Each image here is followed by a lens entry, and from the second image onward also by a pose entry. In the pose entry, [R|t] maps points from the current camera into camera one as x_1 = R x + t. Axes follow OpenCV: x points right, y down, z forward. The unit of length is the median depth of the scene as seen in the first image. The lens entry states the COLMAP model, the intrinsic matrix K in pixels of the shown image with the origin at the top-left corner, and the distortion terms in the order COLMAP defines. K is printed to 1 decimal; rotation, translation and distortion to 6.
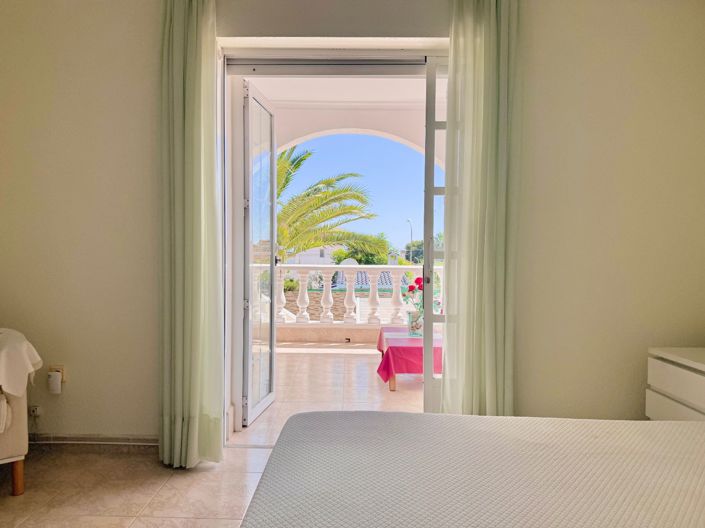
lens RADIAL K [[506.9, 0, 351.1], [0, 506.9, 261.4], [0, 0, 1]] dist [0.054789, -0.076348]
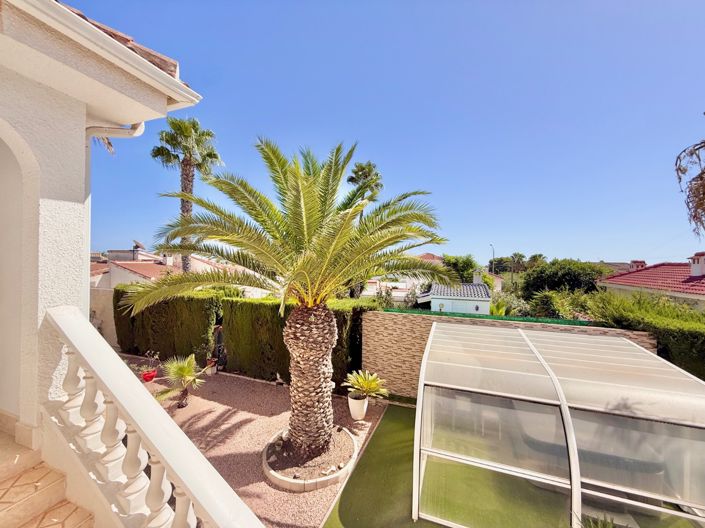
lens RADIAL K [[287.1, 0, 353.1], [0, 287.1, 262.4], [0, 0, 1]] dist [0.001925, 0.001192]
pose [[0.943917, -0.003011, -0.330169, 0.203447], [-0.004431, 0.999753, -0.021783, -0.139825], [0.330153, 0.022024, 0.943671, 1.681940]]
